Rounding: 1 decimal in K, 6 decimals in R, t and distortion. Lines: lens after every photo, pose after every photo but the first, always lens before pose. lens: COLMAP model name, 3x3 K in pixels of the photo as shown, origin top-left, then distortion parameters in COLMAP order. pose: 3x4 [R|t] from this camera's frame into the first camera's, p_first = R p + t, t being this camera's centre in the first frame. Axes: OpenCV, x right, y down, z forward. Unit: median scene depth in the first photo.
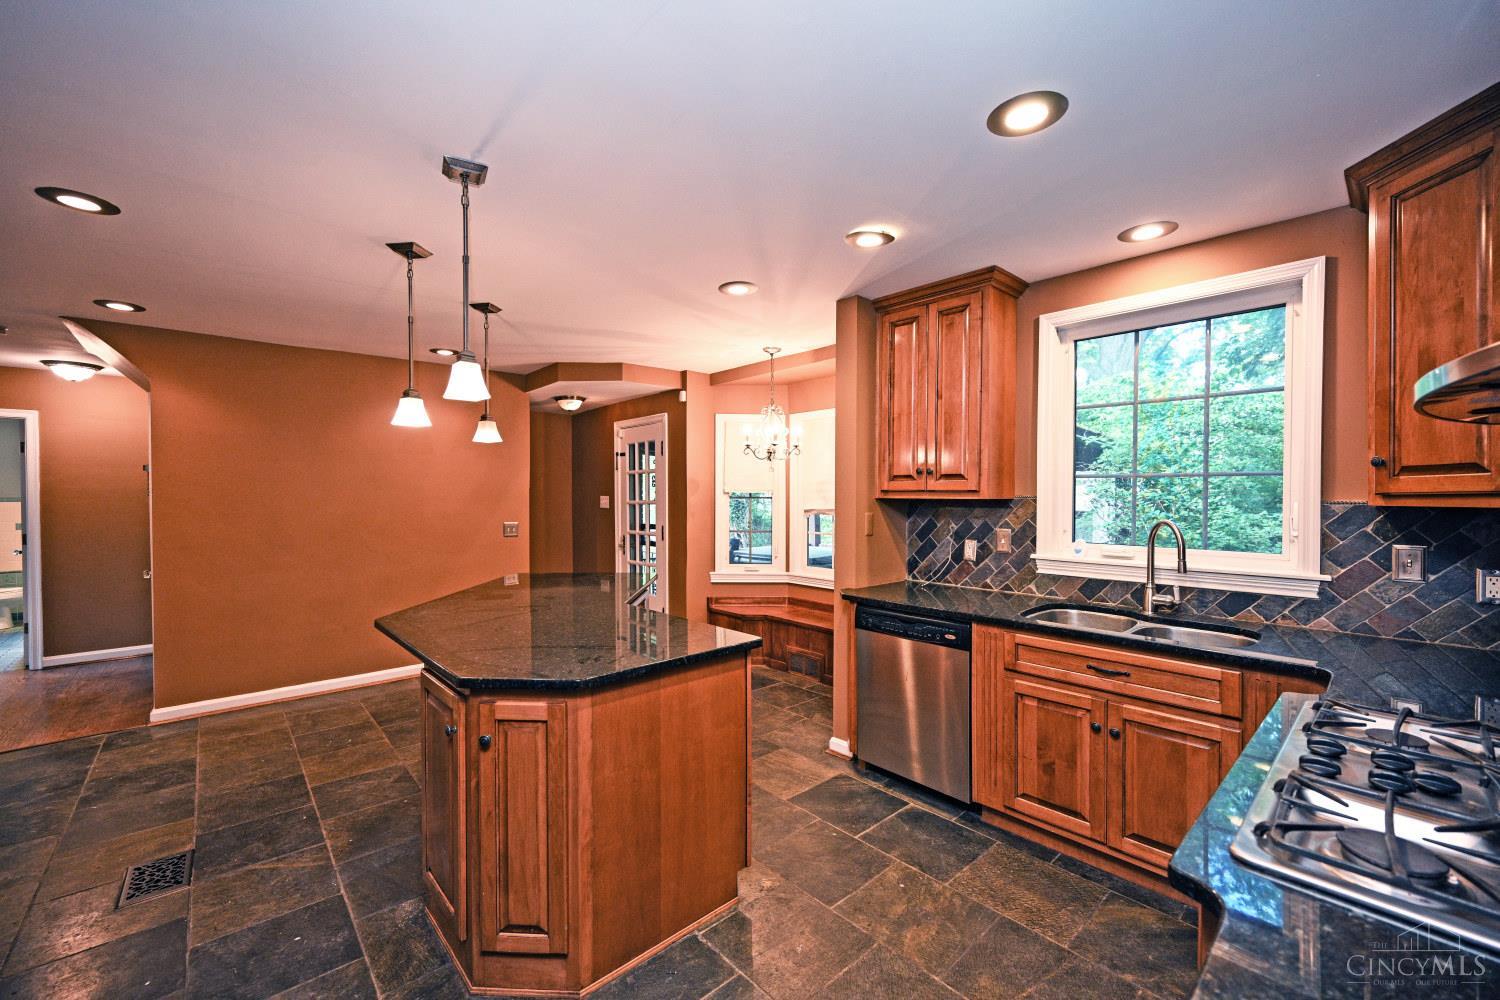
lens RADIAL K [[605.7, 0, 749.1], [0, 605.7, 503.2], [0, 0, 1]] dist [-0.000999, 0.000445]
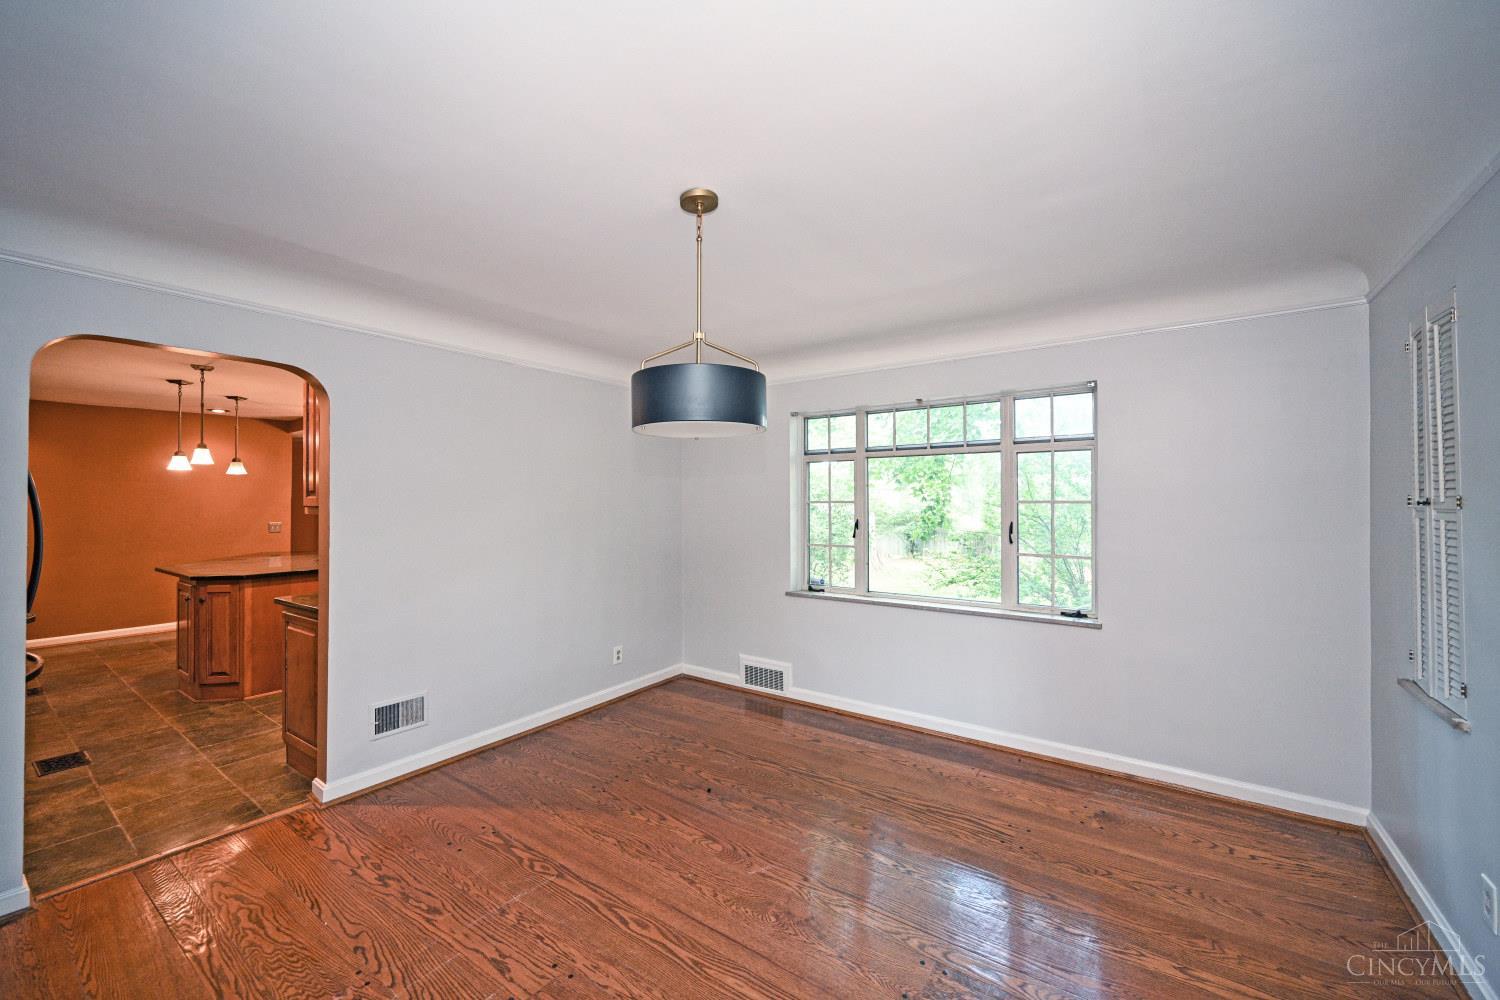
lens RADIAL K [[588.6, 0, 750.0], [0, 588.6, 500.0], [0, 0, 1]] dist [0.000033, 0.000143]
pose [[0.975642, 0.003874, 0.219337, 0.865140], [0.000378, 0.999813, -0.019342, 0.007375], [-0.219371, 0.018953, 0.975457, -1.320558]]
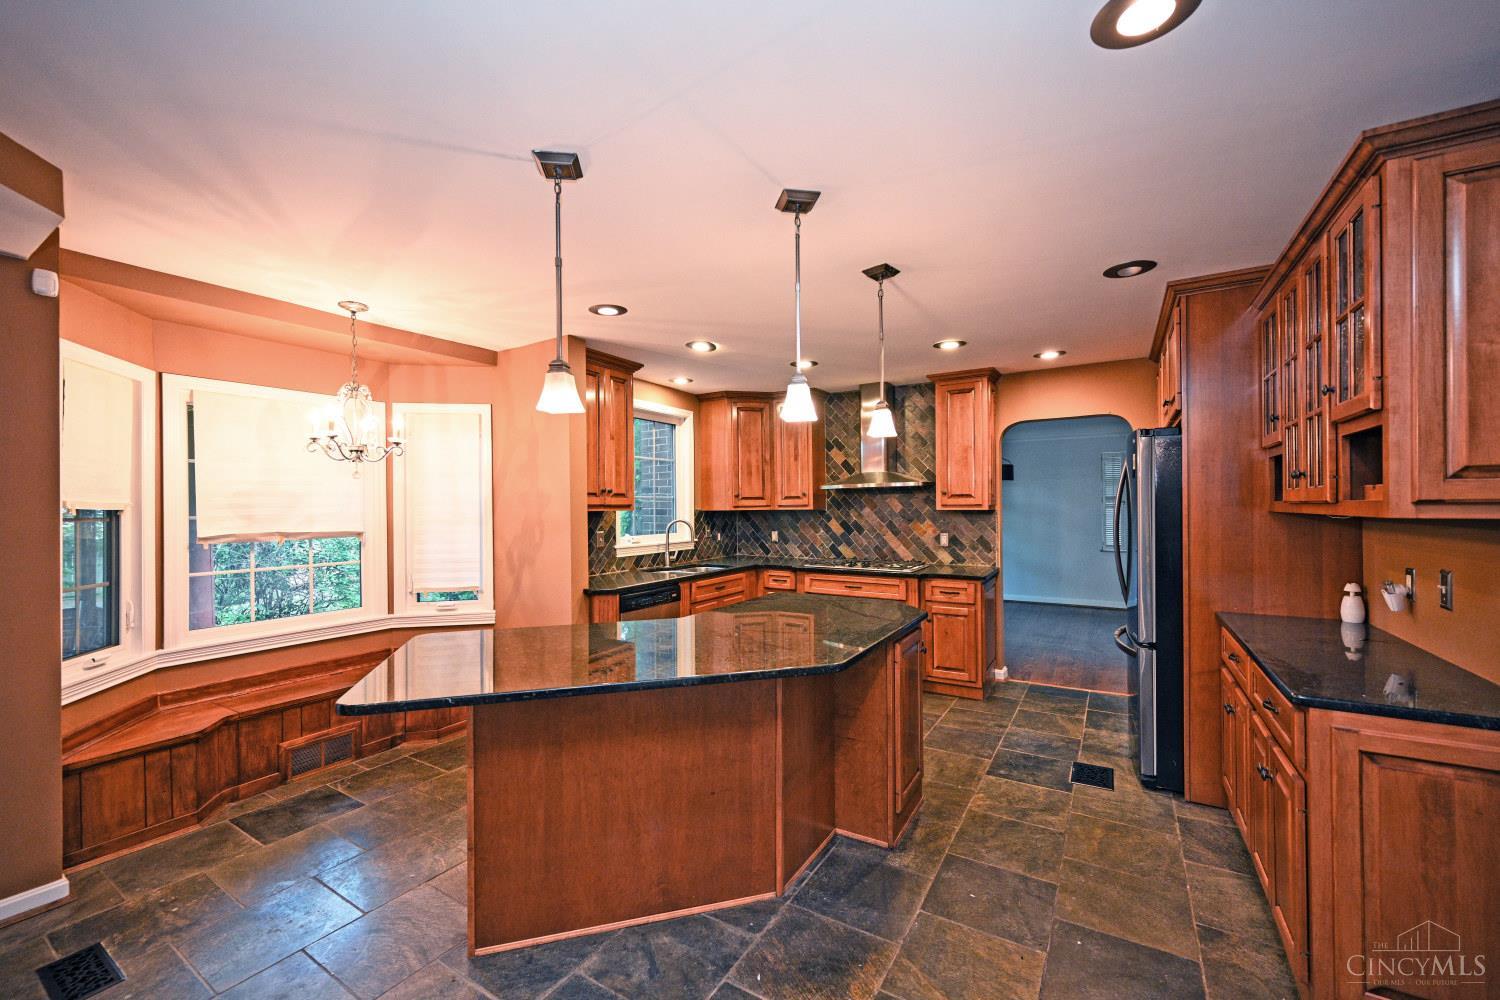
lens RADIAL K [[605.7, 0, 749.1], [0, 605.7, 503.2], [0, 0, 1]] dist [-0.000999, 0.000445]
pose [[-0.283934, 0.007668, 0.958813, -1.378416], [0.025401, 0.999677, -0.000473, -0.019522], [-0.958507, 0.024220, -0.284037, 1.366626]]
